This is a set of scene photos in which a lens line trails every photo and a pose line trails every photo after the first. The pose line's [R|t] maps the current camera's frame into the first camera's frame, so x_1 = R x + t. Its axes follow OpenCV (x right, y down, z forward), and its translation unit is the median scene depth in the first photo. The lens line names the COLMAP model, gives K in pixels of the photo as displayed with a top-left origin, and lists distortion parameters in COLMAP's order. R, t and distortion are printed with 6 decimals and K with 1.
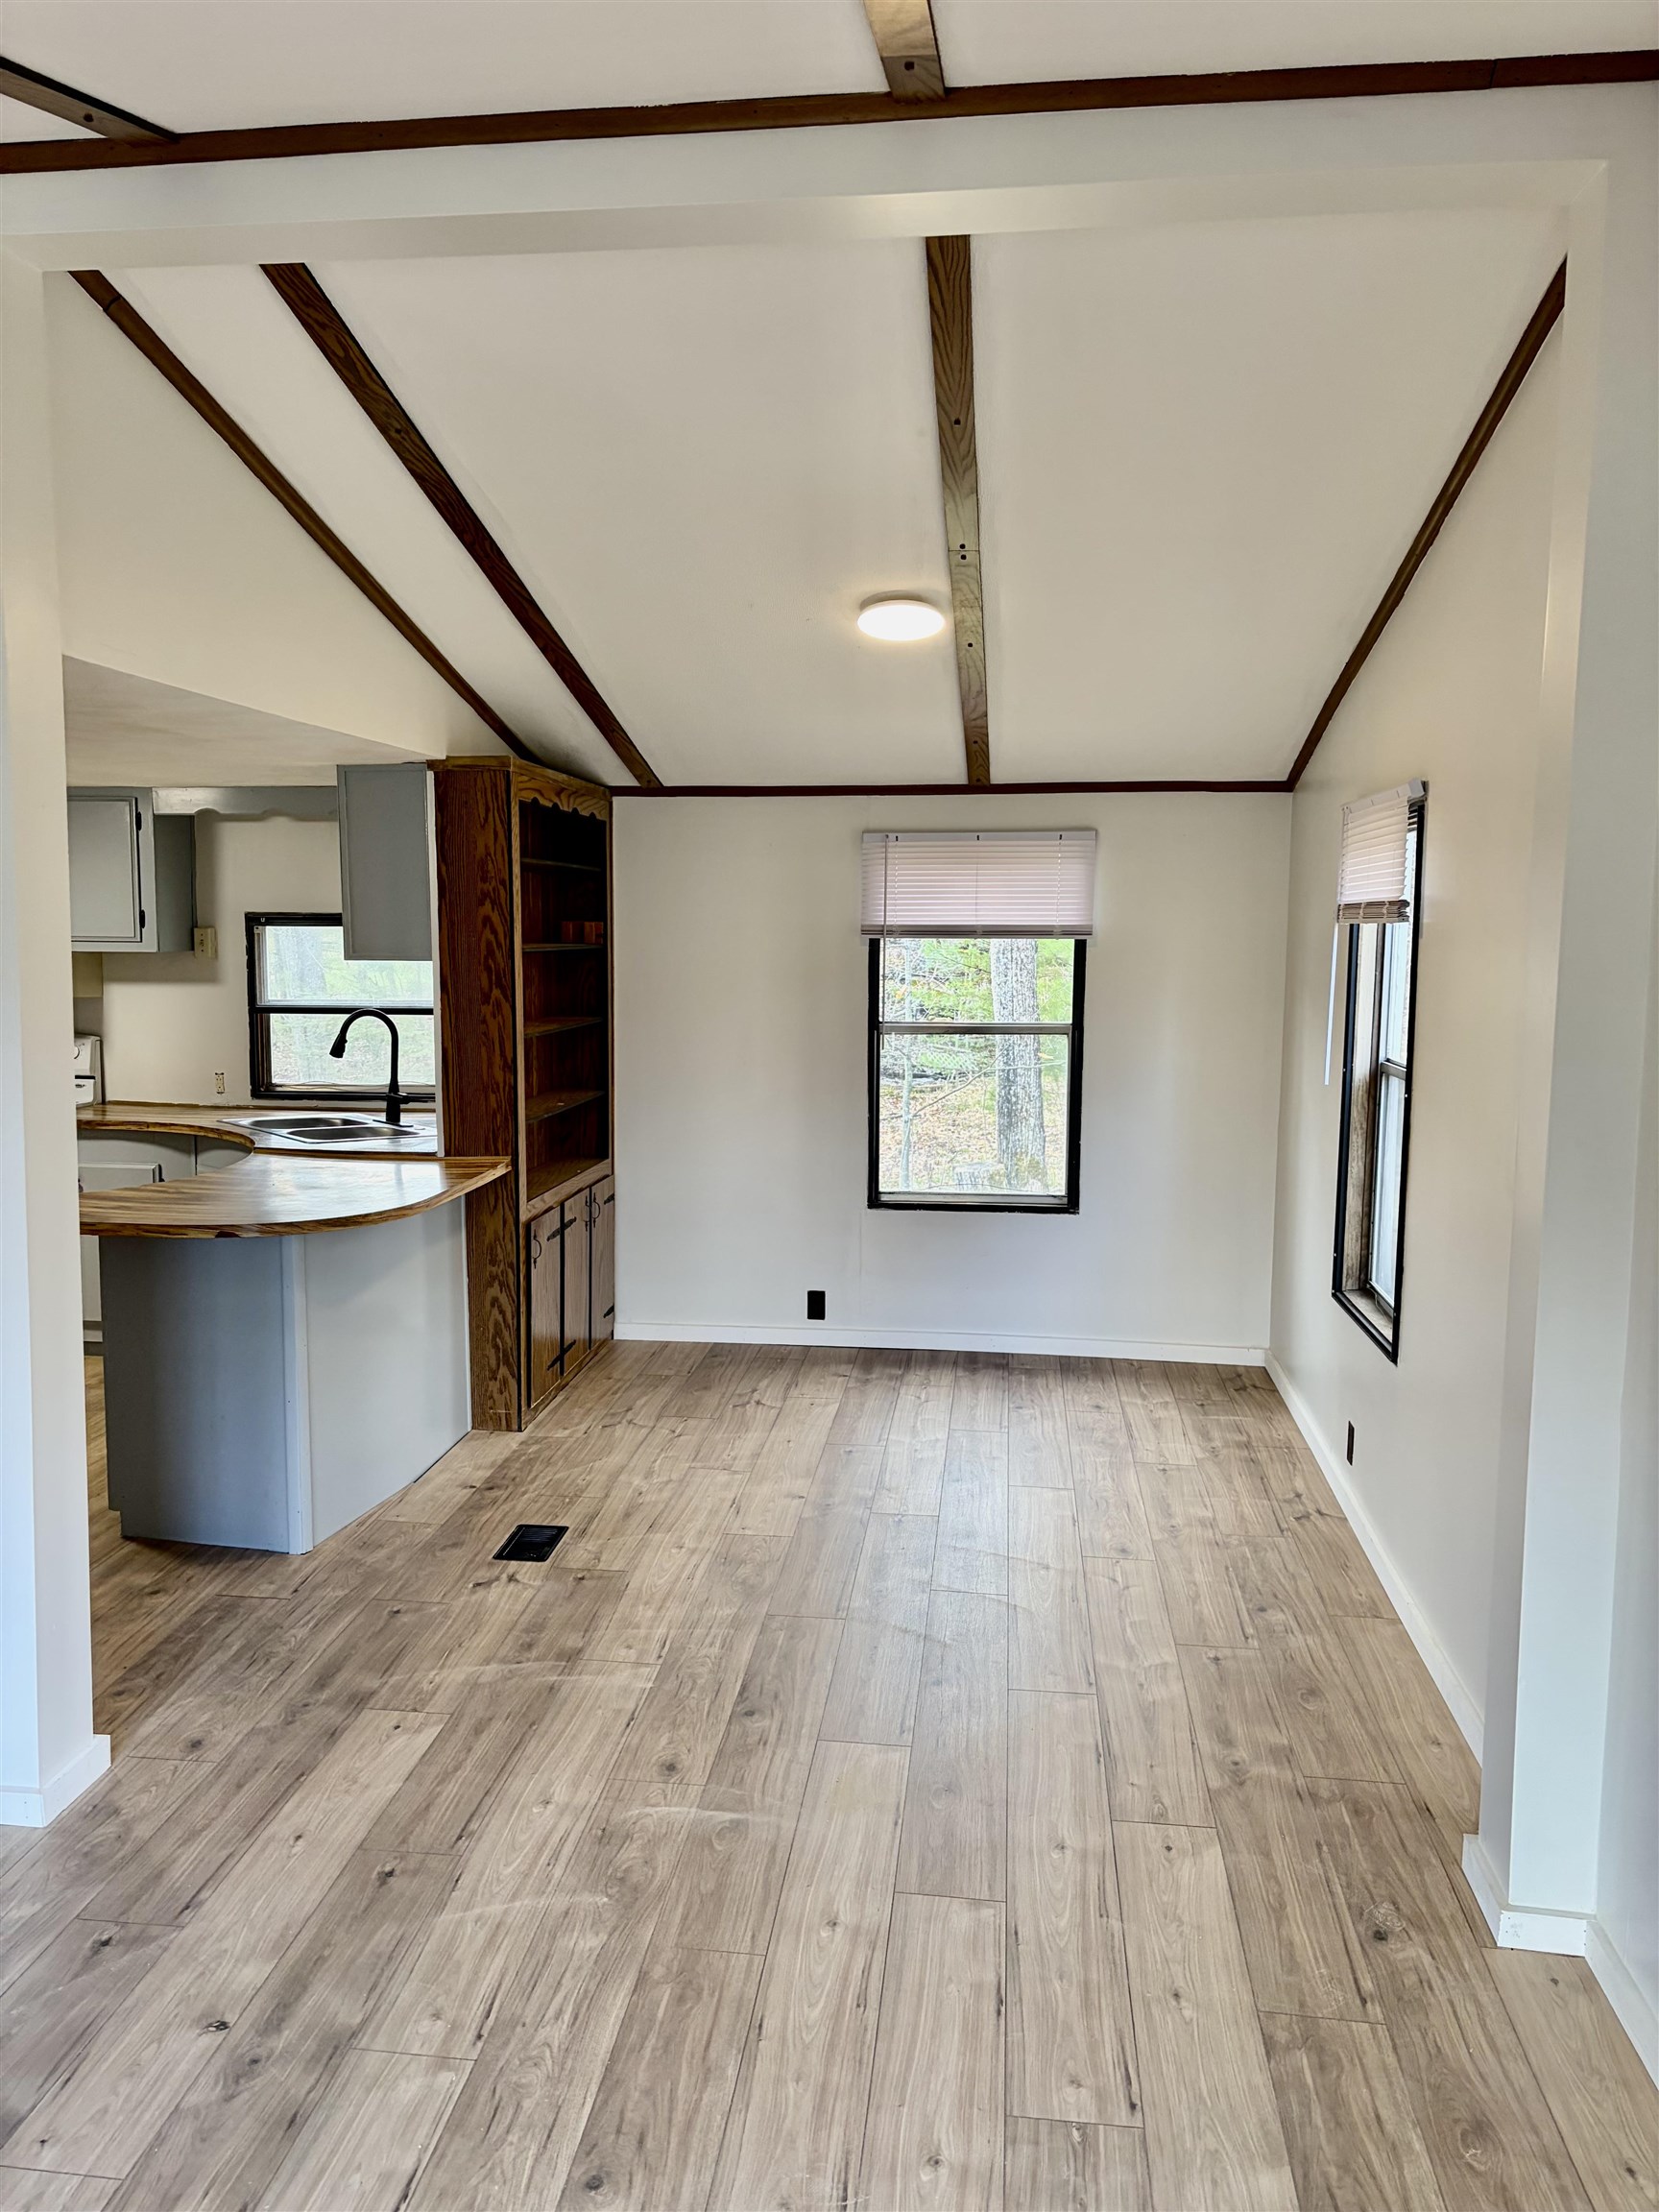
lens RADIAL K [[1637.6, 0, 781.7], [0, 1637.6, 1107.5], [0, 0, 1]] dist [0.137635, 0.000307]
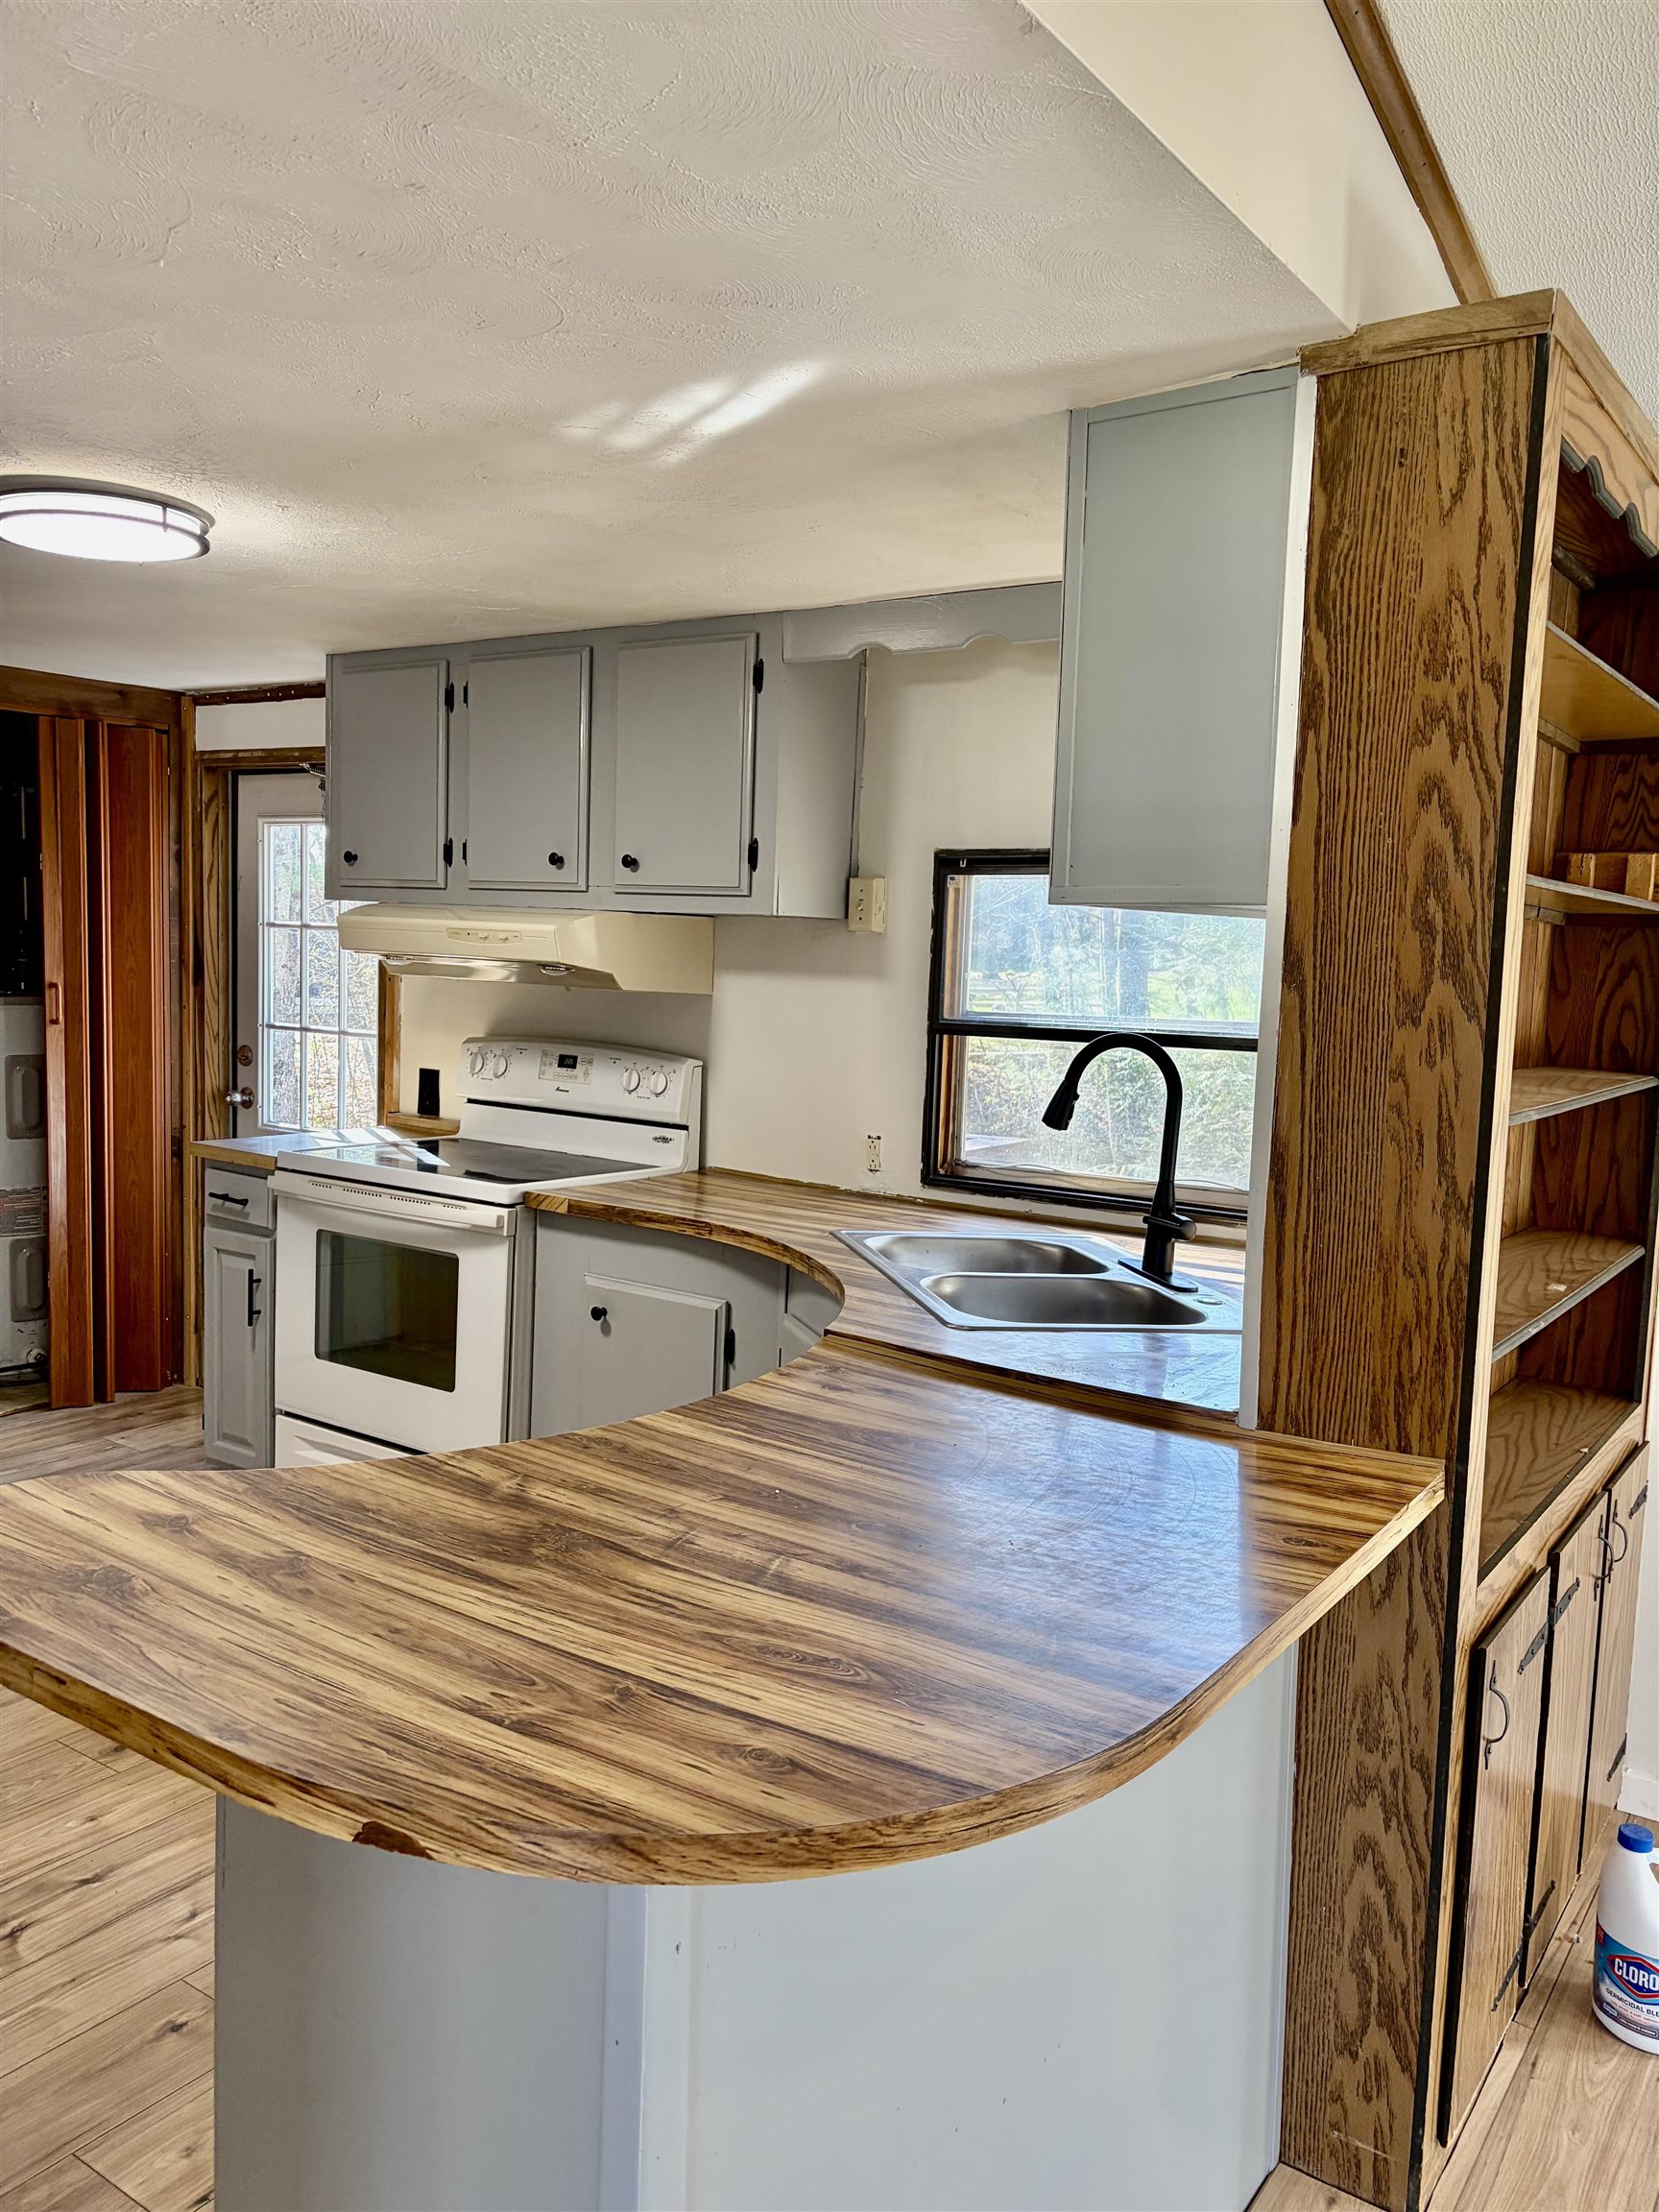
lens RADIAL K [[1685.3, 0, 828.4], [0, 1685.3, 1104.3], [0, 0, 1]] dist [0.011041, 0.002558]
pose [[0.894829, 0.069361, -0.440988, -0.126922], [-0.081675, 0.996619, -0.008977, -0.031623], [0.438874, 0.044050, 0.897468, 0.605453]]
